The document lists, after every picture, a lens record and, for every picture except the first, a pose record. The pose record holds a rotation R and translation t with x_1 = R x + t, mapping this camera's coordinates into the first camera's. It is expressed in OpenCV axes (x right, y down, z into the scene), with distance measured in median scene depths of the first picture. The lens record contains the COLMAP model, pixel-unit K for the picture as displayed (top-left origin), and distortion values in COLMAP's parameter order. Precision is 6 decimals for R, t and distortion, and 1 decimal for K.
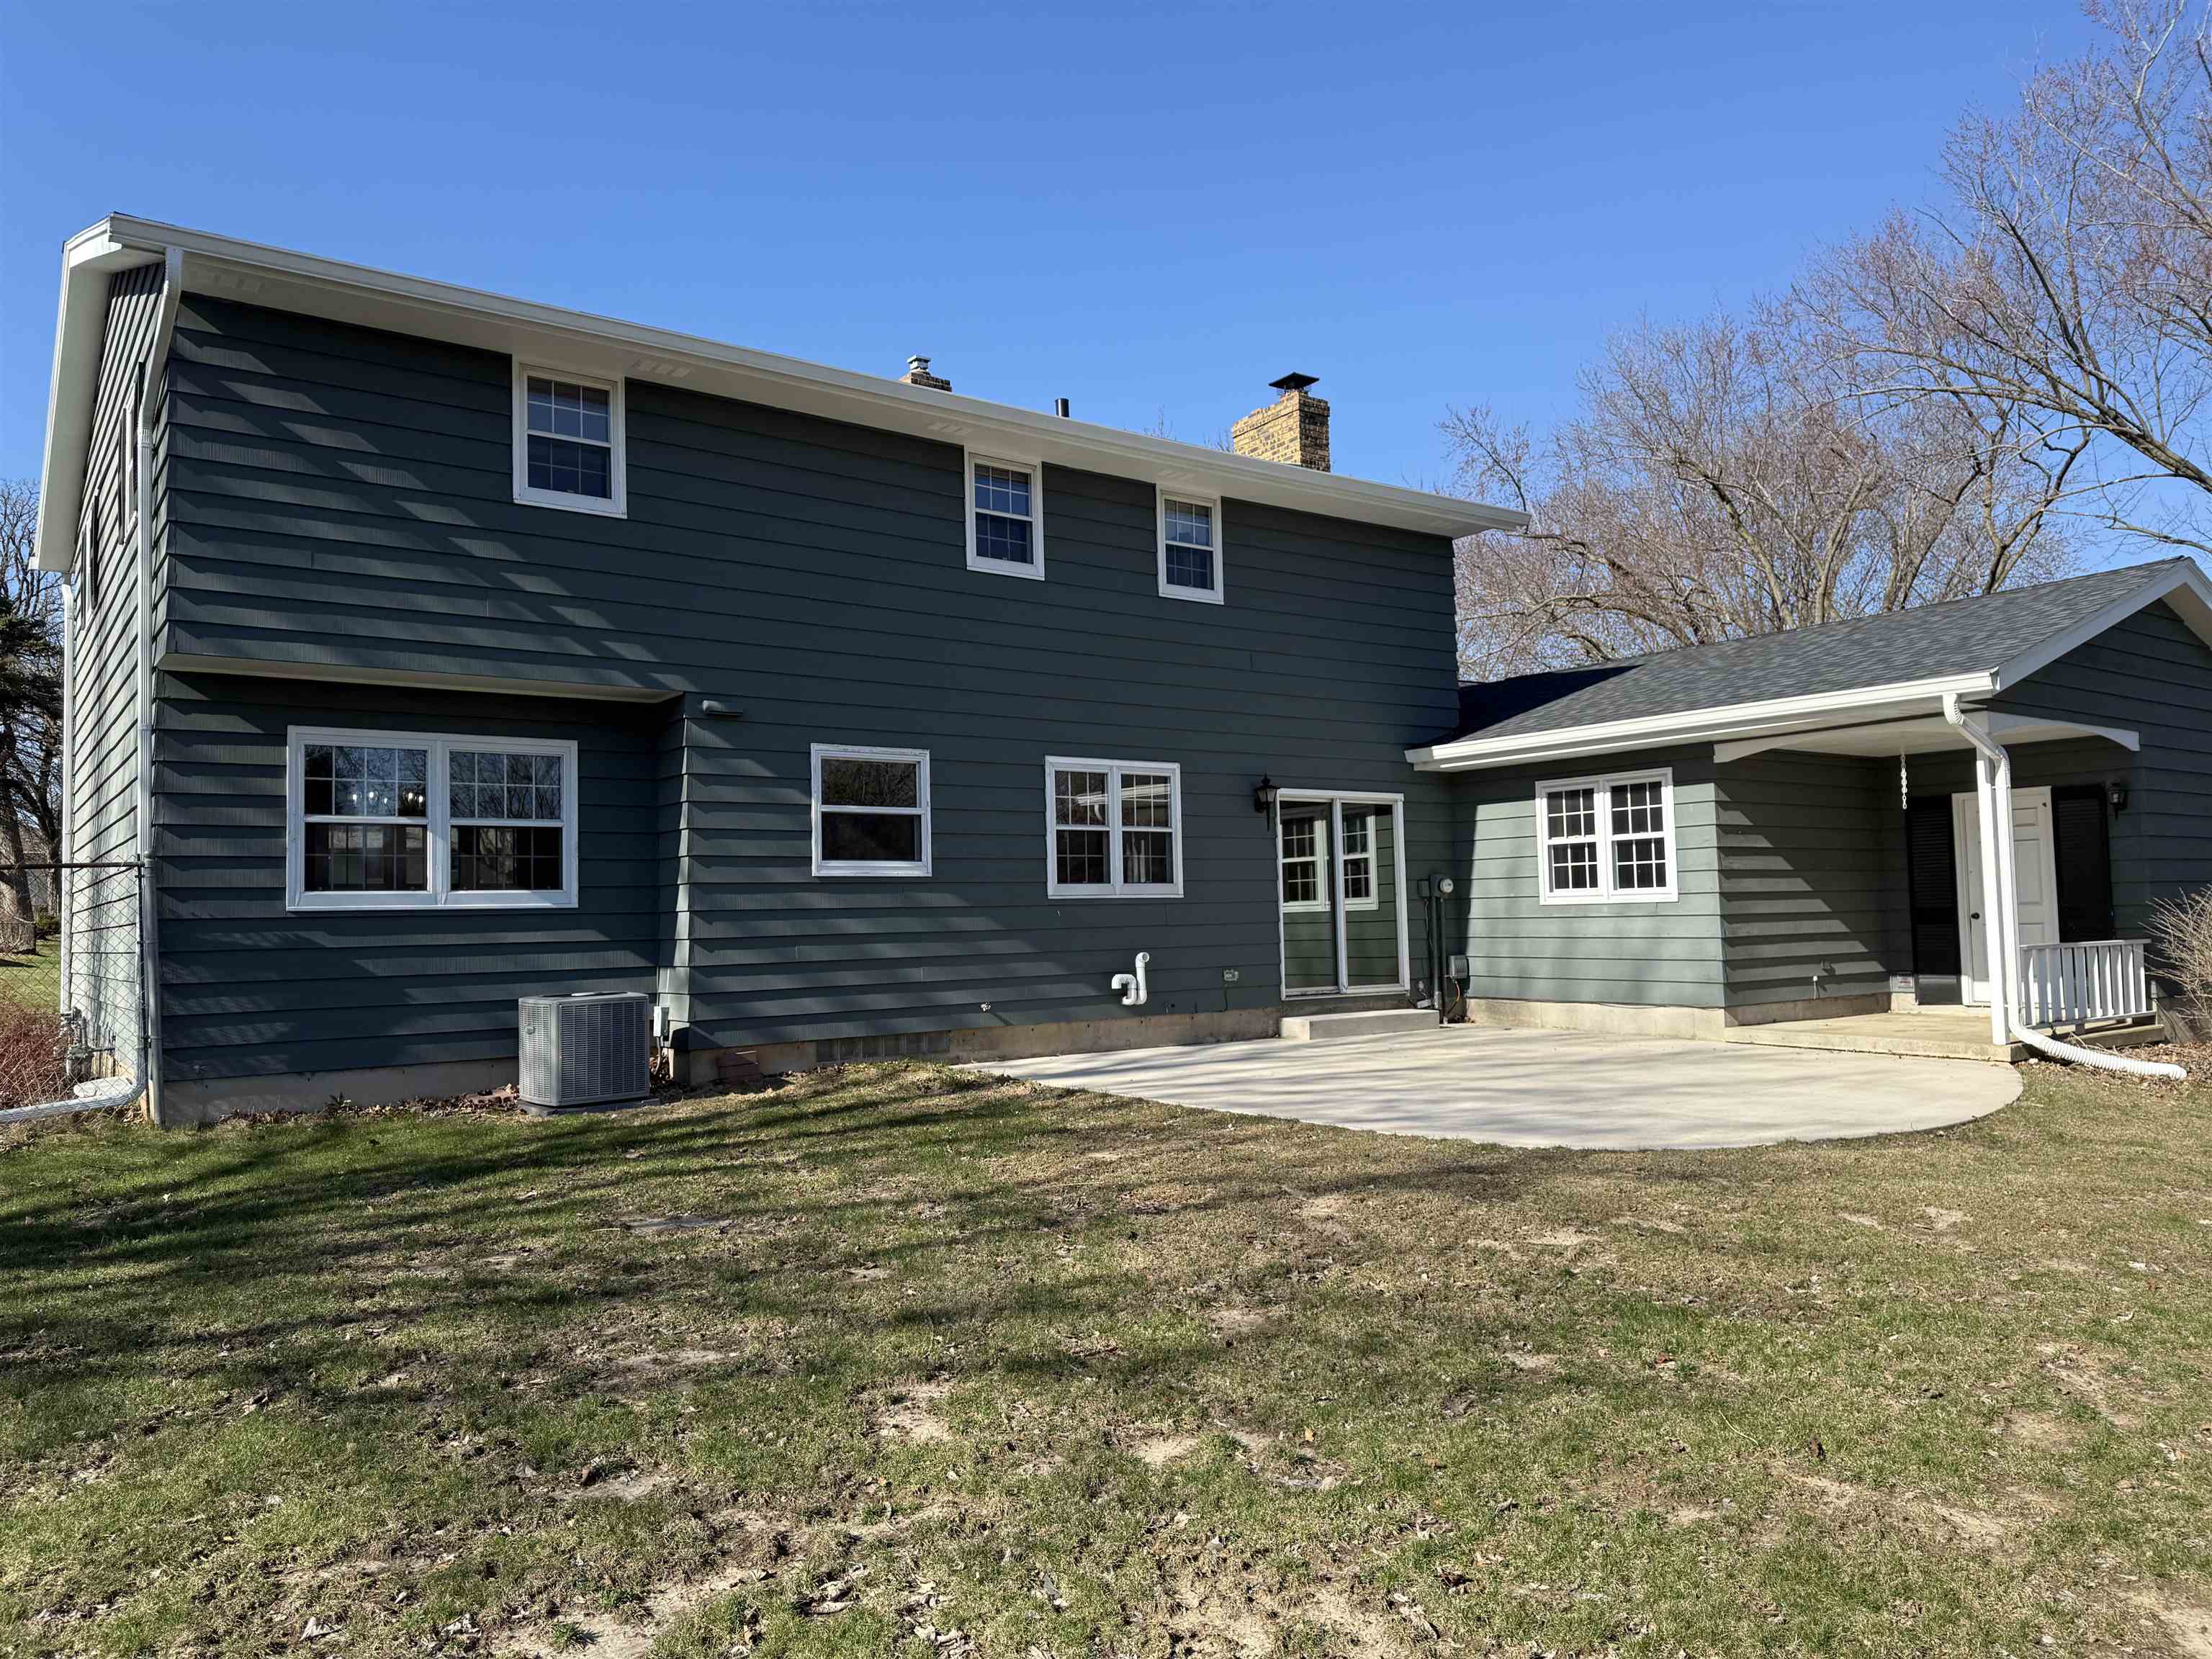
lens RADIAL K [[1551.0, 0, 1106.0], [0, 1551.0, 829.5], [0, 0, 1]] dist [0.169761, -0.271149]
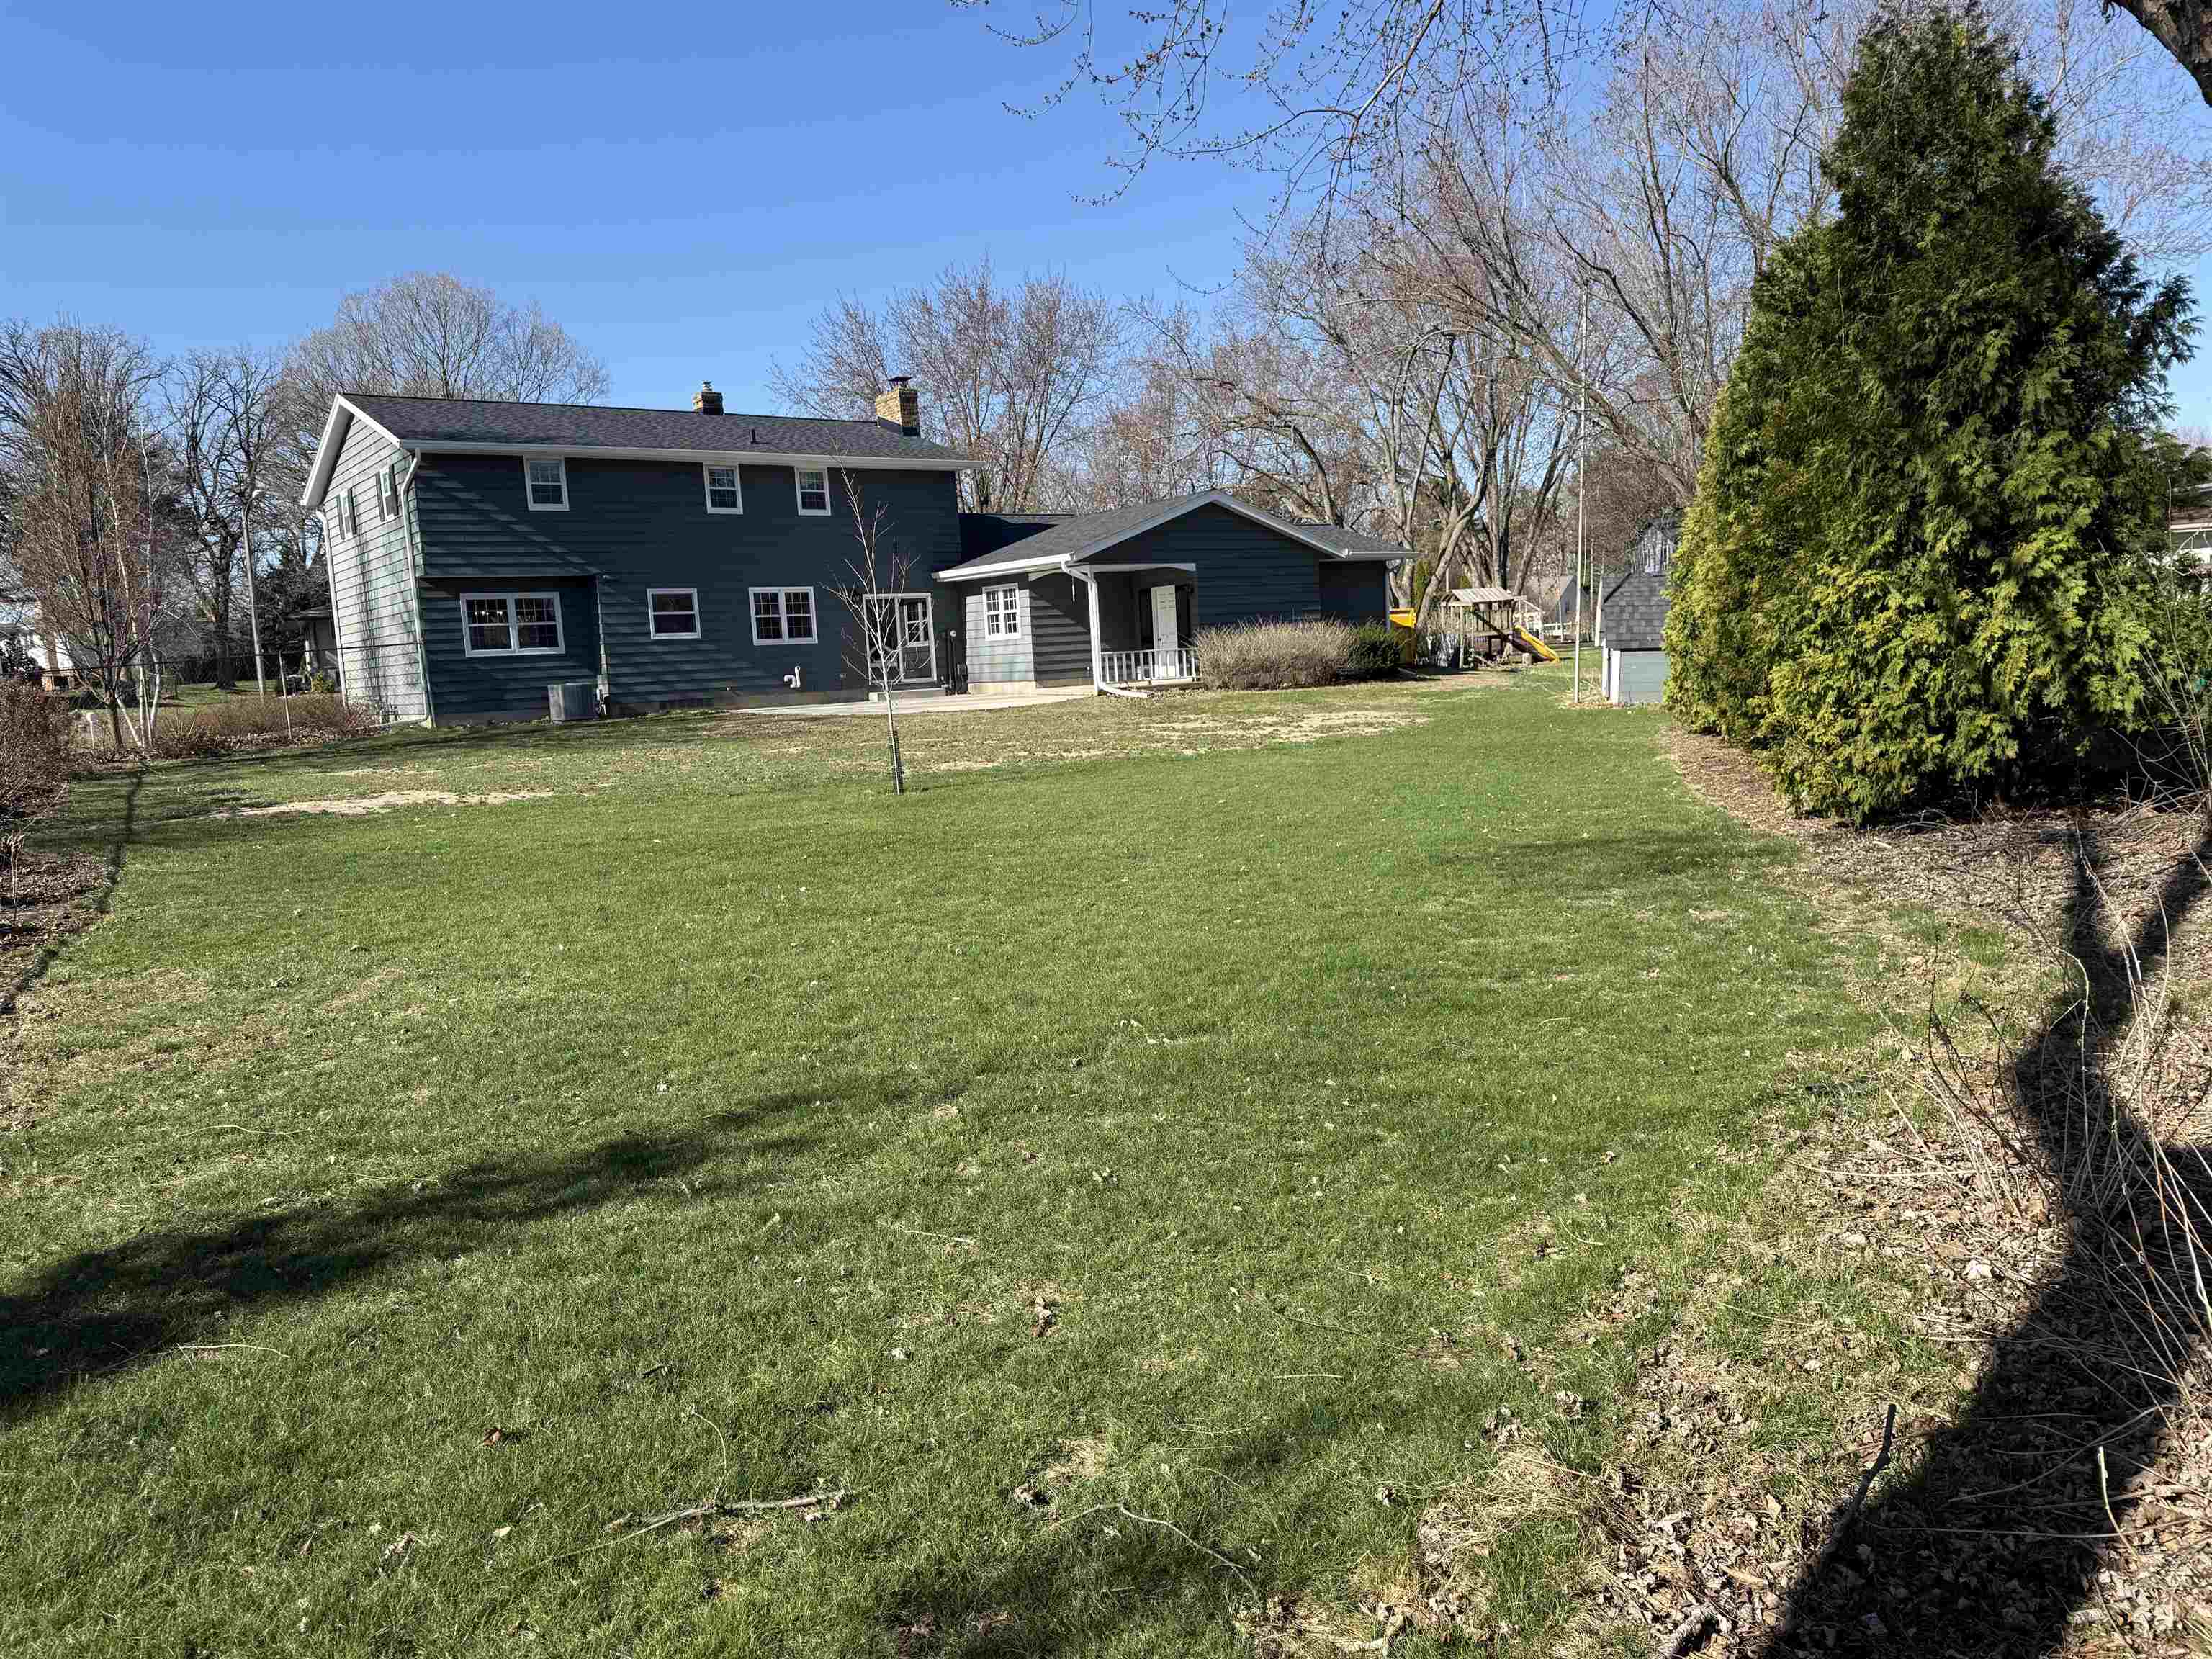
lens RADIAL K [[1551.0, 0, 1106.0], [0, 1551.0, 829.5], [0, 0, 1]] dist [0.169761, -0.271149]
pose [[0.999440, -0.033294, -0.003203, 0.523741], [0.033353, 0.984807, 0.170421, -0.073946], [-0.002519, -0.170433, 0.985366, -1.525903]]
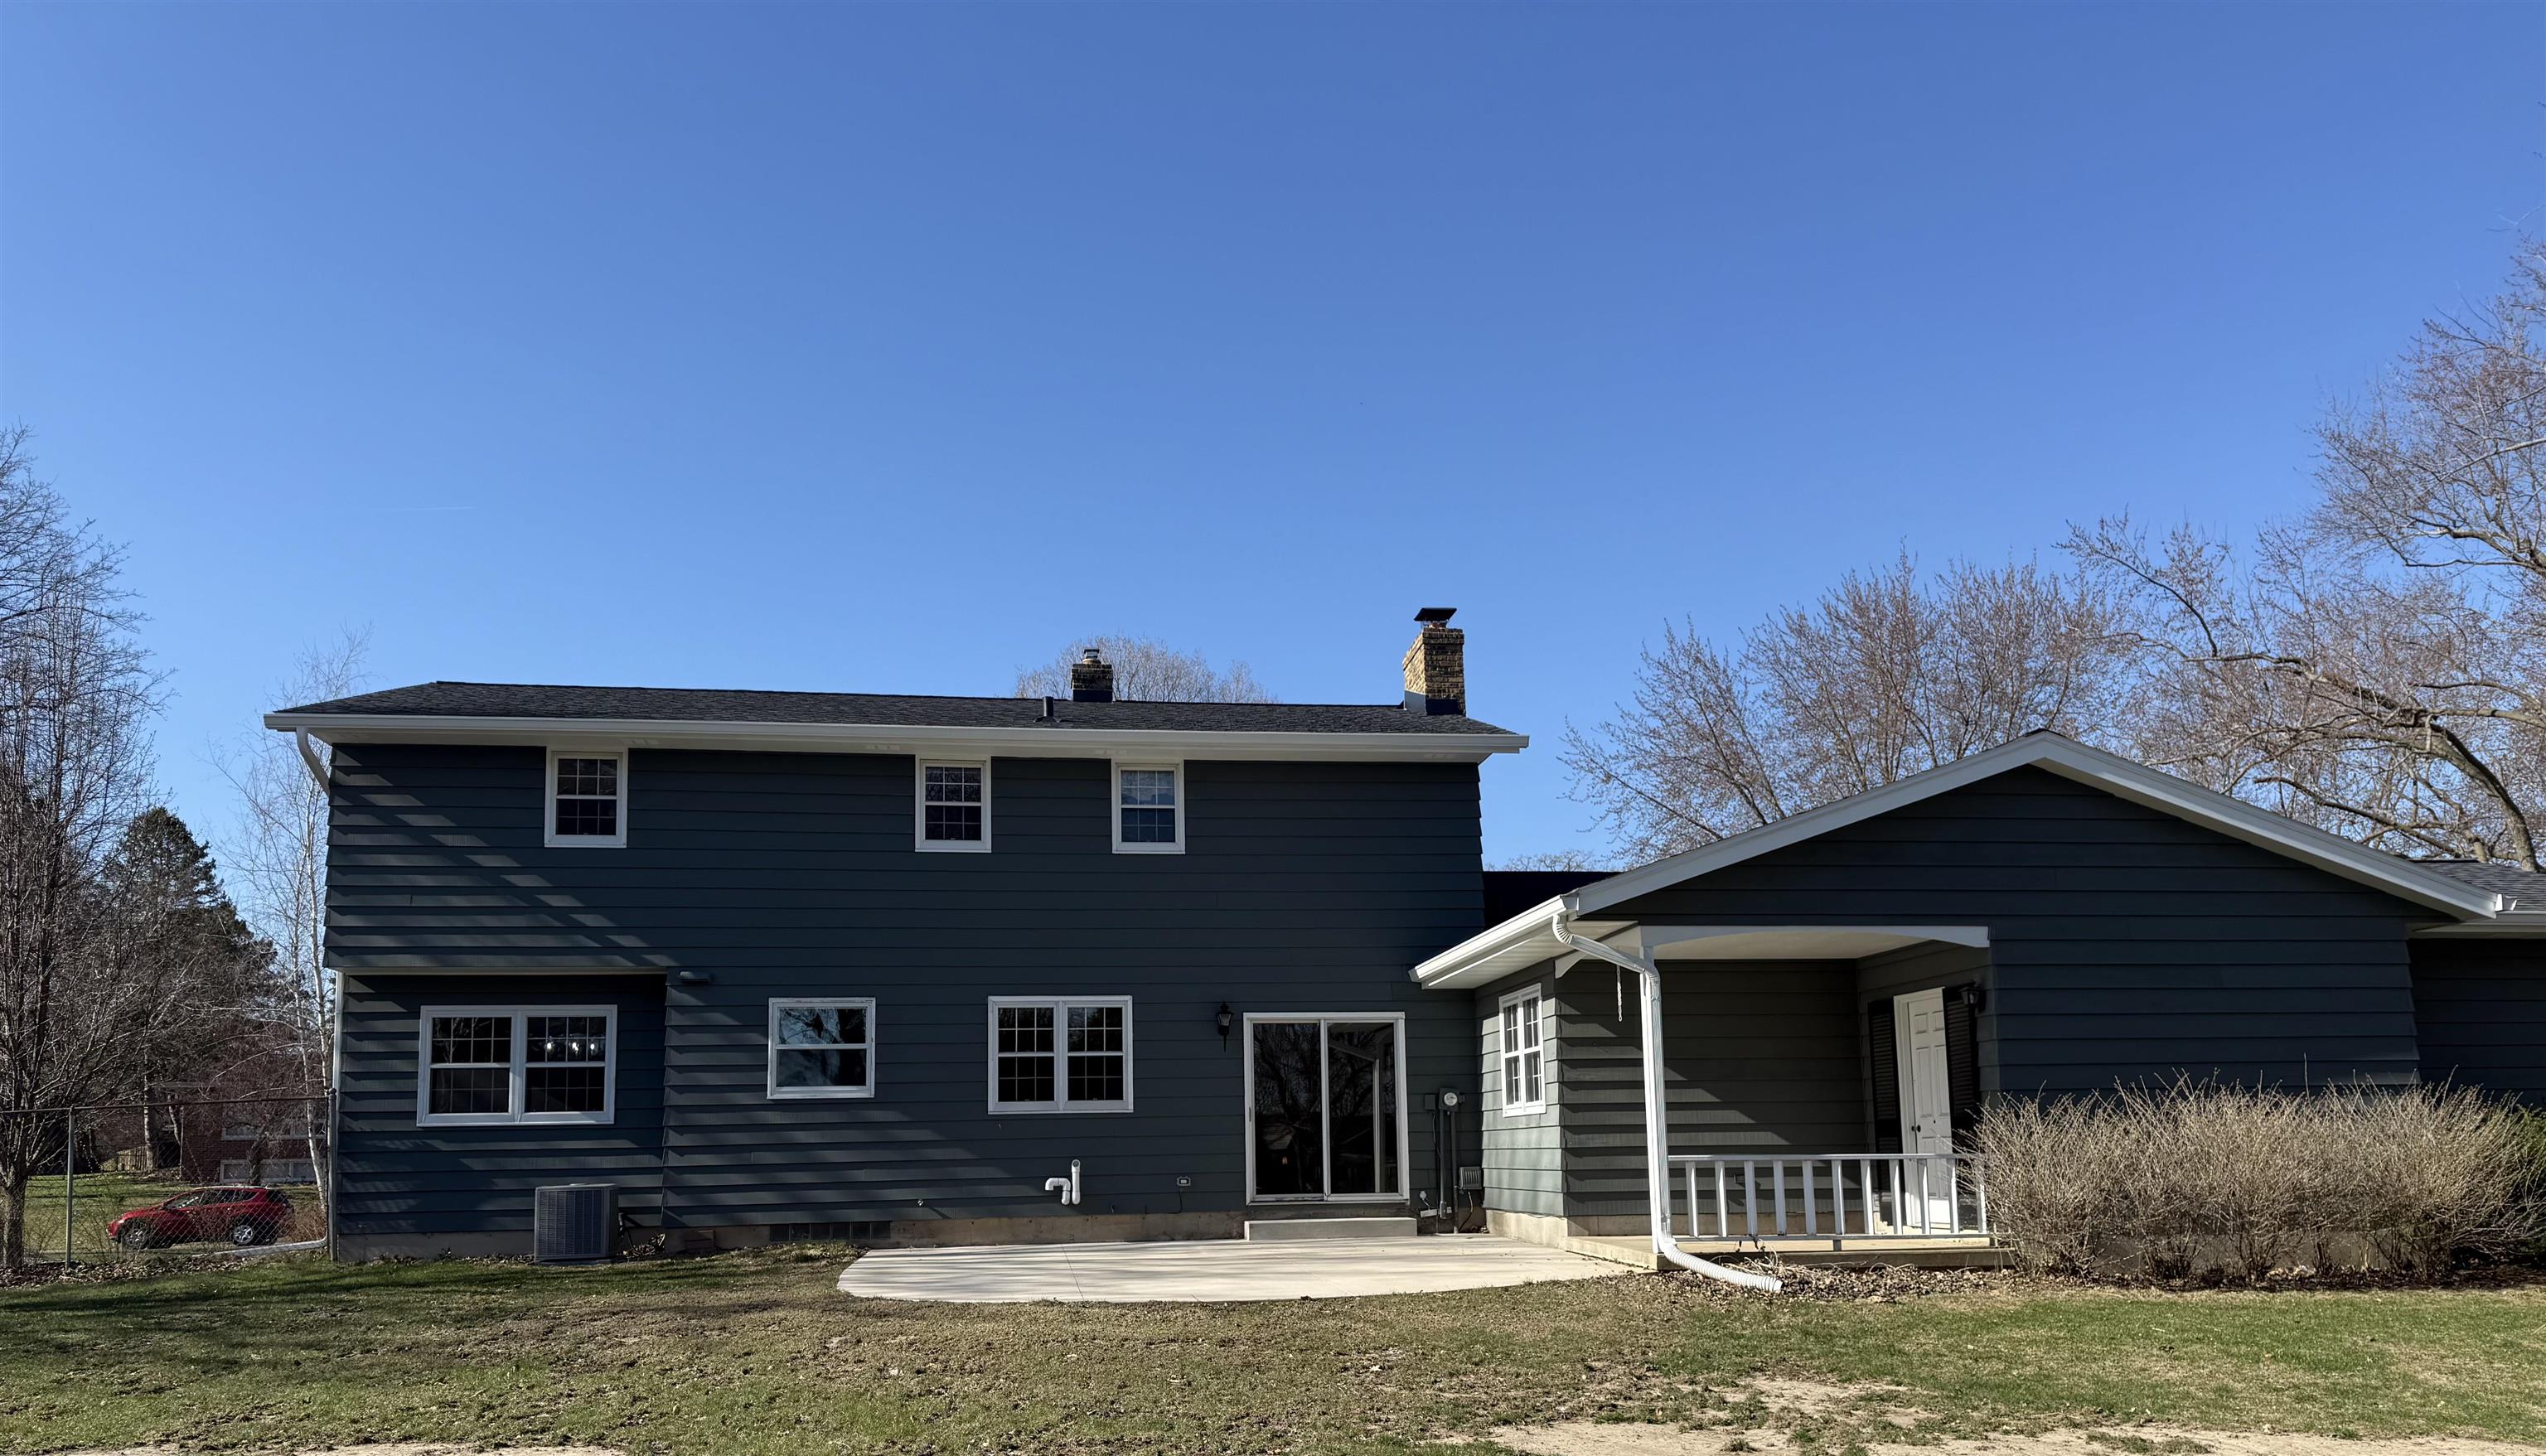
lens RADIAL K [[1789.4, 0, 1256.1], [0, 1789.4, 951.4], [0, 0, 1]] dist [0.158227, -0.232111]
pose [[0.877396, -0.049068, -0.477251, 0.812313], [0.025615, 0.998128, -0.055531, 0.000934], [0.479082, 0.036498, 0.877011, -0.132400]]
